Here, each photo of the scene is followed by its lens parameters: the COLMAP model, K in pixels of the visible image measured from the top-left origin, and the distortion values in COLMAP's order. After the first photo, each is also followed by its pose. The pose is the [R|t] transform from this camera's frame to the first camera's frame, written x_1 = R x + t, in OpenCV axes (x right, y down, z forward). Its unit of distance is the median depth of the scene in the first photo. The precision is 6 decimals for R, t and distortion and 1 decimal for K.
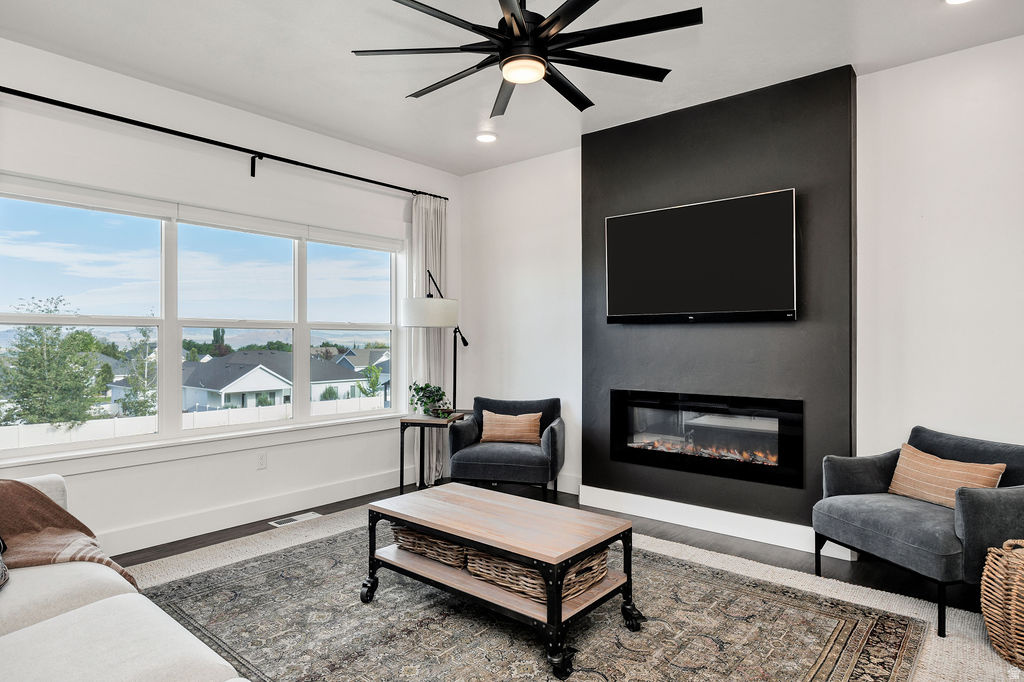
lens RADIAL K [[581.5, 0, 512.0], [0, 581.5, 341.0], [0, 0, 1]] dist [-0.002347, -0.000370]
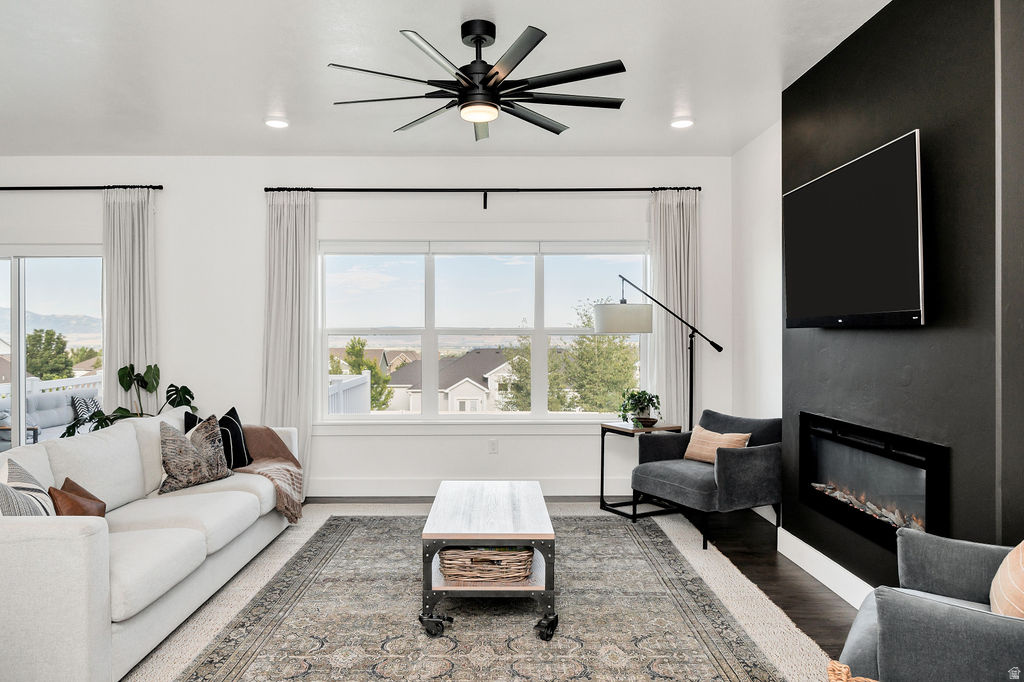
lens RADIAL K [[691.8, 0, 512.0], [0, 691.8, 341.0], [0, 0, 1]] dist [-0.006446, -0.001549]
pose [[0.655119, 0.004996, -0.755509, 0.615243], [0.000079, 0.999978, 0.006681, -0.018044], [0.755525, -0.004437, 0.655104, 0.095225]]
